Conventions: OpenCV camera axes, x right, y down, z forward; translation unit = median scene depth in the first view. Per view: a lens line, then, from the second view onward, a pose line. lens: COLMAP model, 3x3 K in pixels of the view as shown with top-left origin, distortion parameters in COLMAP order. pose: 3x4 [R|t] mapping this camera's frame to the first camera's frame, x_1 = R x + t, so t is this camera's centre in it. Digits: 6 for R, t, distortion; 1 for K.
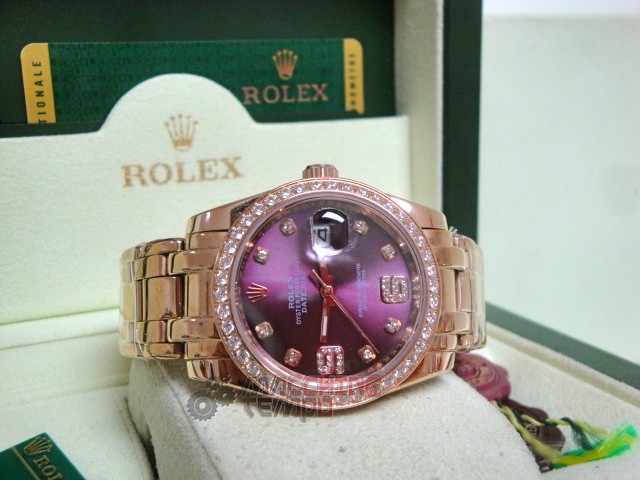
lens RADIAL K [[840.7, 0, 321.9], [0, 840.7, 235.2], [0, 0, 1]] dist [0.058817, 0.000000]
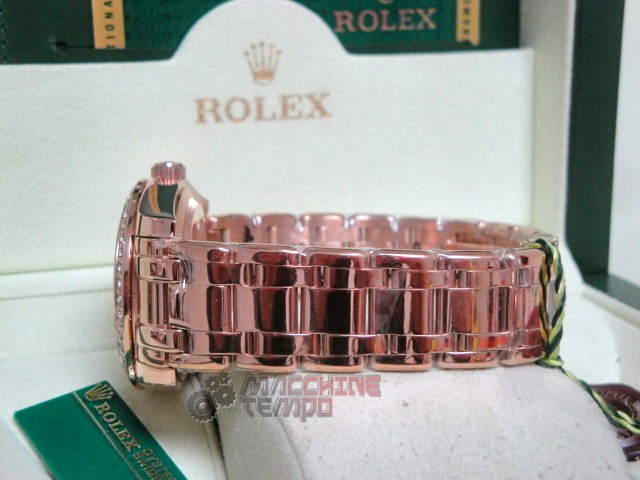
lens RADIAL K [[1187.4, 0, 325.4], [0, 1187.4, 229.5], [0, 0, 1]] dist [0.195875, 0.000000]
pose [[0.992287, 0.046115, -0.115061, 0.049630], [-0.042824, 0.998604, 0.030914, 0.010040], [0.116326, -0.025748, 0.992877, -0.232925]]
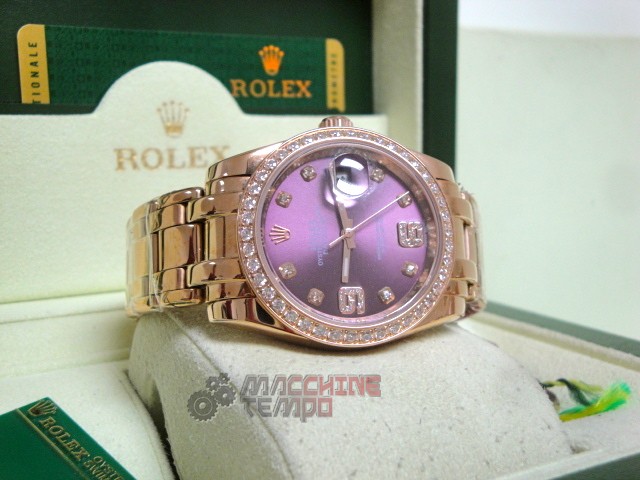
lens RADIAL K [[840.7, 0, 318.8], [0, 840.7, 233.1], [0, 0, 1]] dist [0.058817, 0.000000]
pose [[0.996642, 0.002711, 0.081837, -0.074541], [0.003886, 0.996759, -0.080348, 0.097623], [-0.081790, 0.080396, 0.993402, -0.011812]]
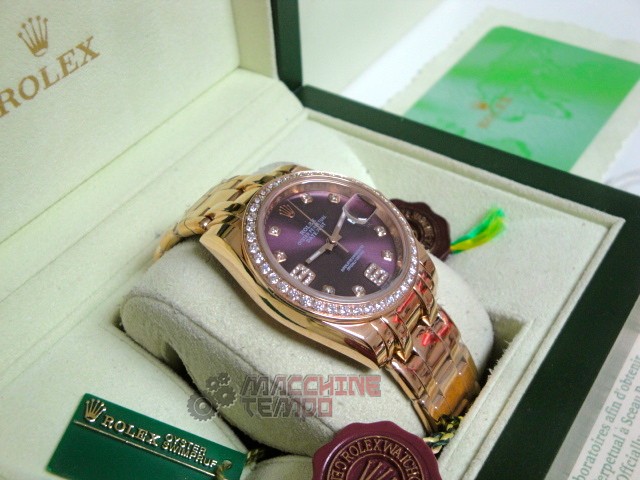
lens RADIAL K [[840.7, 0, 321.8], [0, 840.7, 237.3], [0, 0, 1]] dist [0.058817, 0.000000]
pose [[0.862321, -0.351149, 0.364824, -0.309986], [0.121677, 0.843068, 0.523862, -0.380483], [-0.491525, -0.407346, 0.769722, 0.063106]]
